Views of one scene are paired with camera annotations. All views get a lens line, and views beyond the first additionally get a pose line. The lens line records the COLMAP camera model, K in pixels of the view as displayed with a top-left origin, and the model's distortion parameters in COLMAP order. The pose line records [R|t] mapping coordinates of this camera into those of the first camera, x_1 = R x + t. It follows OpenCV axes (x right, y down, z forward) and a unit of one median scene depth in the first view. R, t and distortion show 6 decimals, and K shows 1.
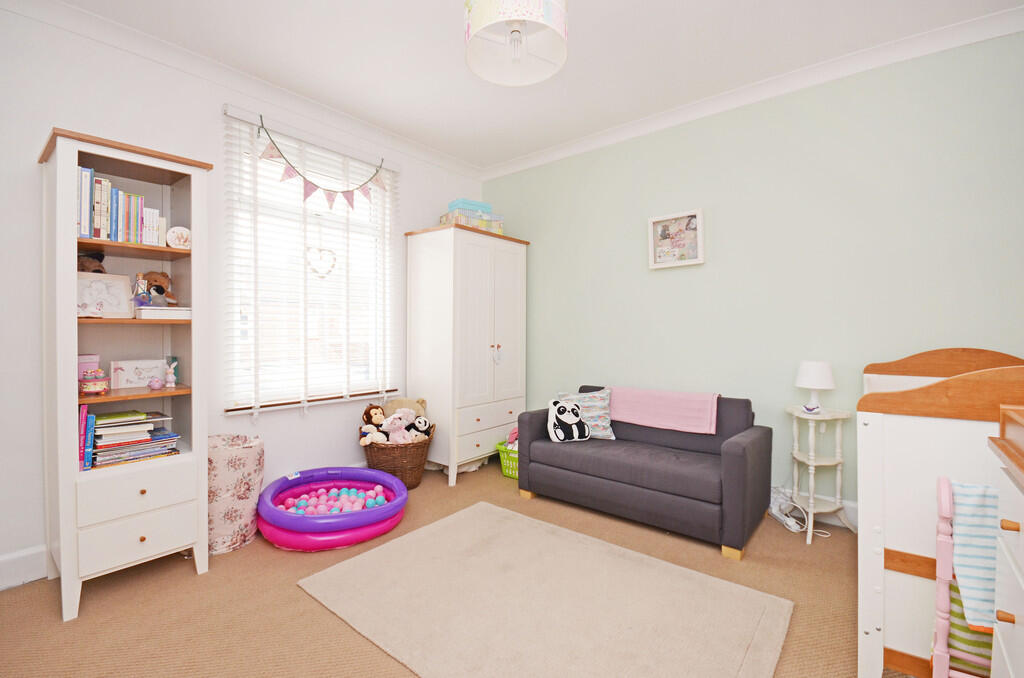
lens RADIAL K [[456.8, 0, 532.9], [0, 456.8, 335.5], [0, 0, 1]] dist [0.000008, 0.000012]
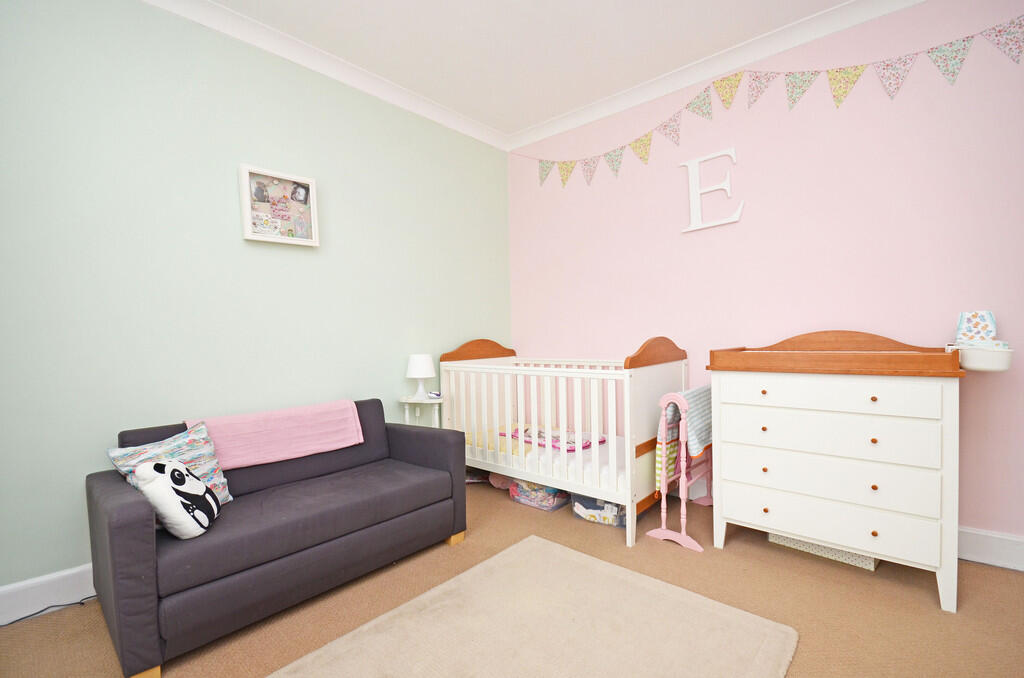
lens RADIAL K [[456.8, 0, 532.9], [0, 456.8, 335.5], [0, 0, 1]] dist [0.000008, 0.000012]
pose [[0.059112, -0.005268, 0.998237, -0.441514], [0.031479, 0.999499, 0.003411, 0.013731], [-0.997755, 0.031222, 0.059248, 0.570265]]
